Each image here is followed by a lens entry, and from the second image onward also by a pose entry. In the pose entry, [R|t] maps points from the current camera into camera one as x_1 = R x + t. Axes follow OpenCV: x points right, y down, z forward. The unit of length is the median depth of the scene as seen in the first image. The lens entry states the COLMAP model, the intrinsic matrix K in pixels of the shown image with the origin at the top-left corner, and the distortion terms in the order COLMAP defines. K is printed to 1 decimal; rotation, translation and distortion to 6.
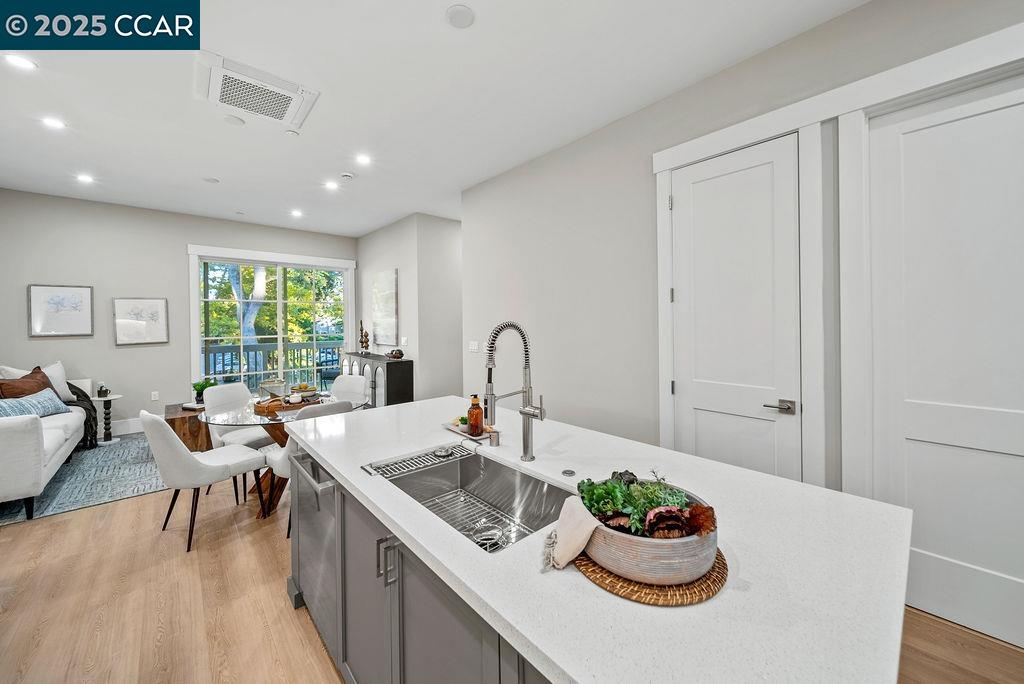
lens RADIAL K [[380.4, 0, 517.1], [0, 380.4, 321.9], [0, 0, 1]] dist [-0.001029, -0.000388]
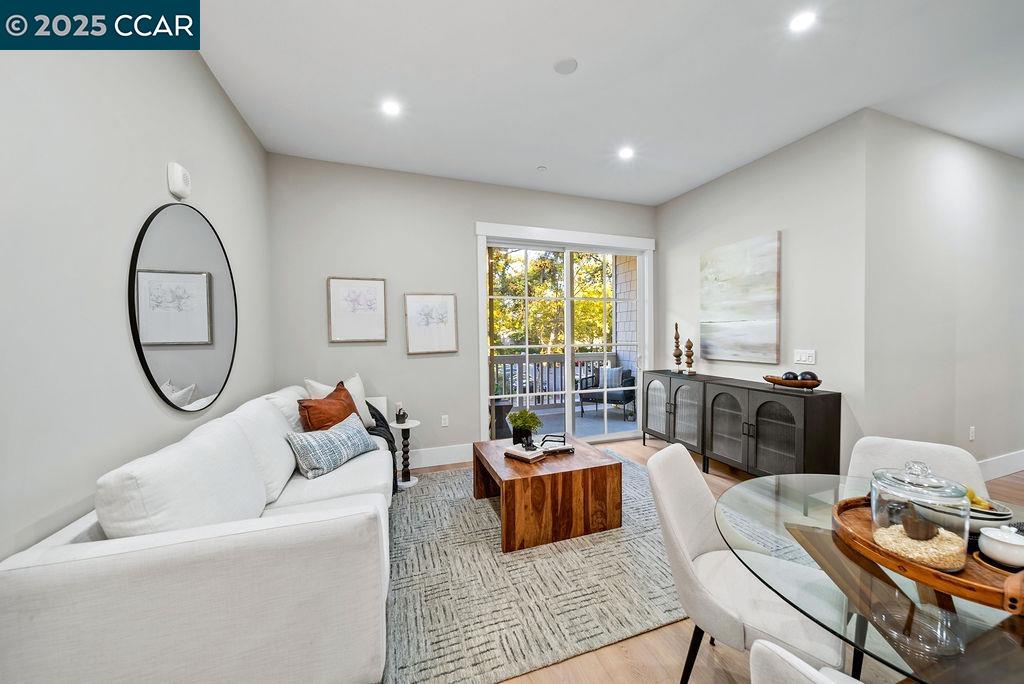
lens RADIAL K [[372.6, 0, 526.5], [0, 372.6, 345.6], [0, 0, 1]] dist [0.000743, -0.000039]
pose [[0.926054, 0.011284, -0.377222, -0.559544], [0.000235, 0.999535, 0.030477, 0.020625], [0.377390, -0.028312, 0.925621, 0.396425]]
